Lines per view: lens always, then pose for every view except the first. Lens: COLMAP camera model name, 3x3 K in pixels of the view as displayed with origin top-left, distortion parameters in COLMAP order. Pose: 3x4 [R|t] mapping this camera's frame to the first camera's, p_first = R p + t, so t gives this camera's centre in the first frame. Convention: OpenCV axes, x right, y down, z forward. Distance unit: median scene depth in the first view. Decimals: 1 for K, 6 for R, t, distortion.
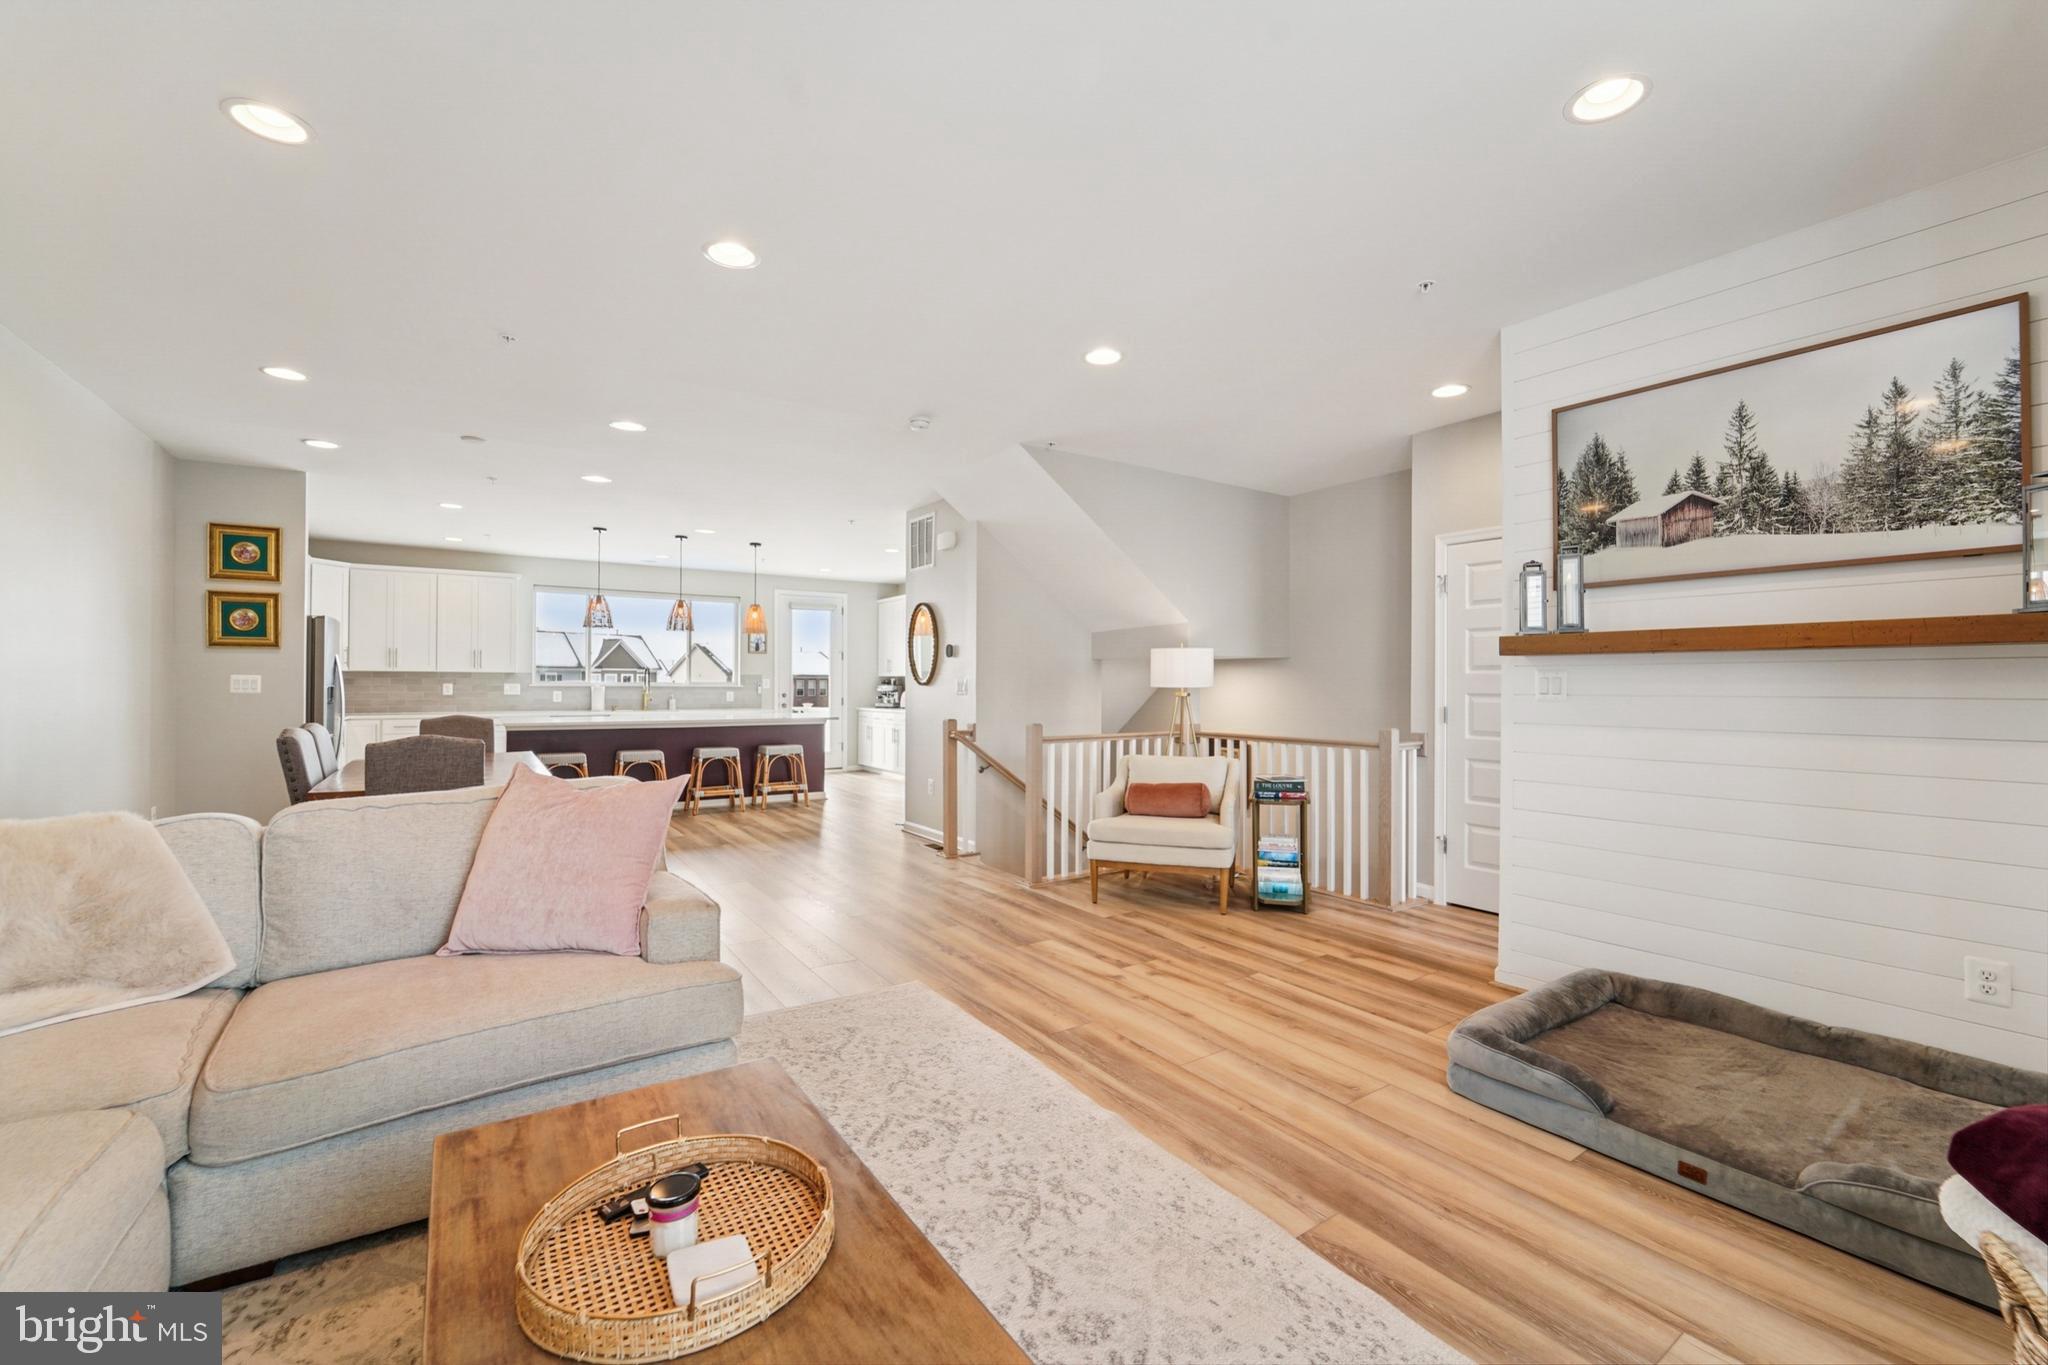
lens RADIAL K [[838.6, 0, 1030.5], [0, 838.6, 687.3], [0, 0, 1]] dist [-0.022120, 0.000017]
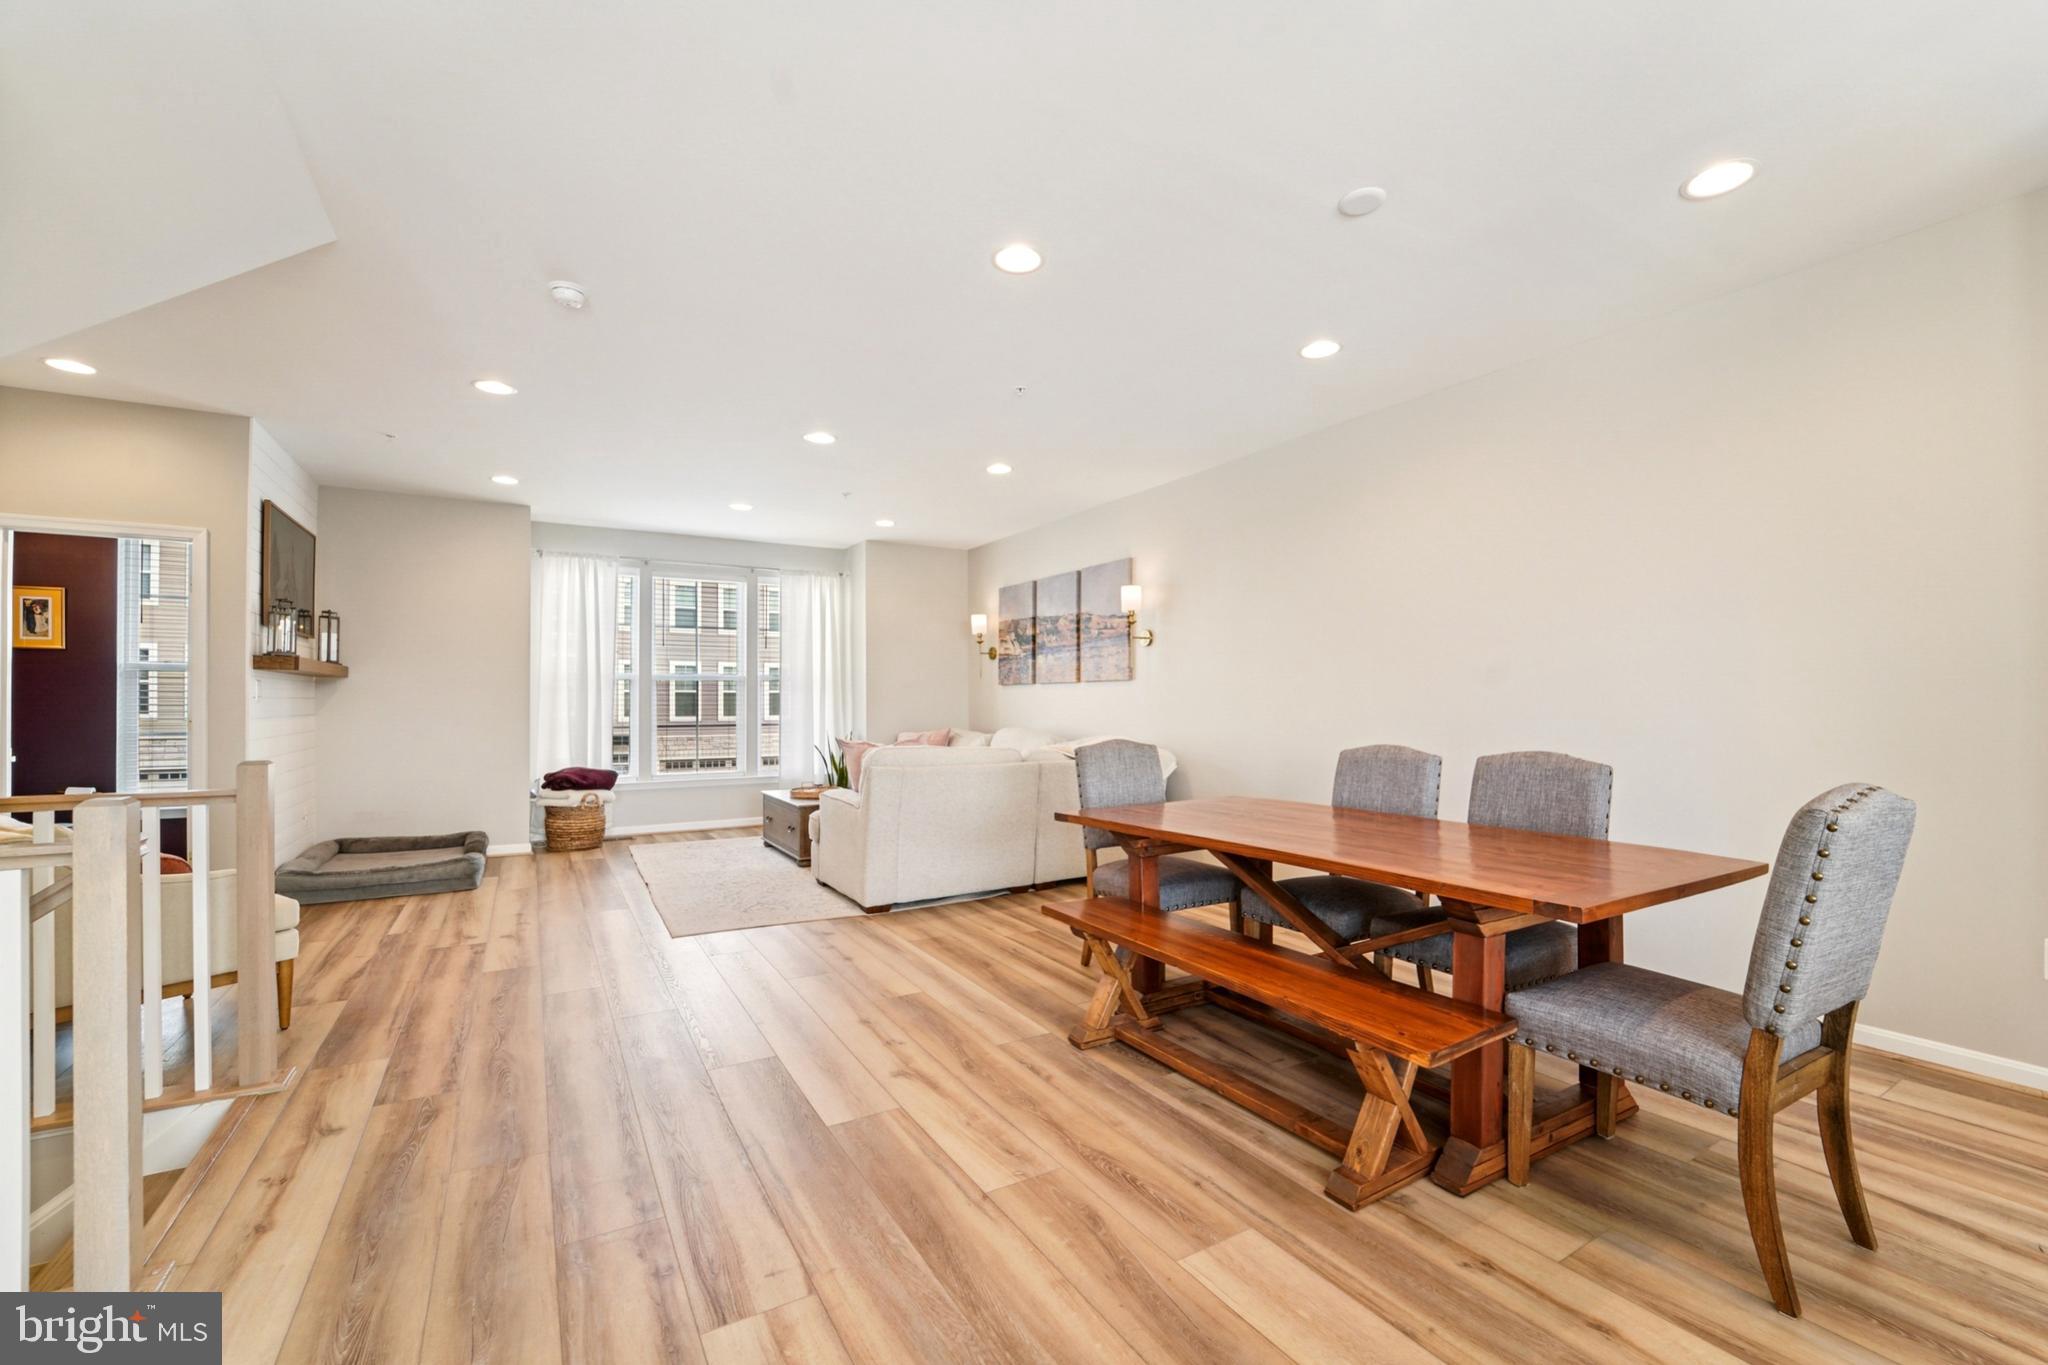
lens RADIAL K [[838.6, 0, 1030.5], [0, 838.6, 687.3], [0, 0, 1]] dist [-0.022120, 0.000017]
pose [[-0.998662, -0.001073, 0.051696, -0.673963], [-0.001897, 0.999872, -0.015898, 0.009295], [-0.051673, -0.015974, -0.998536, 2.062387]]
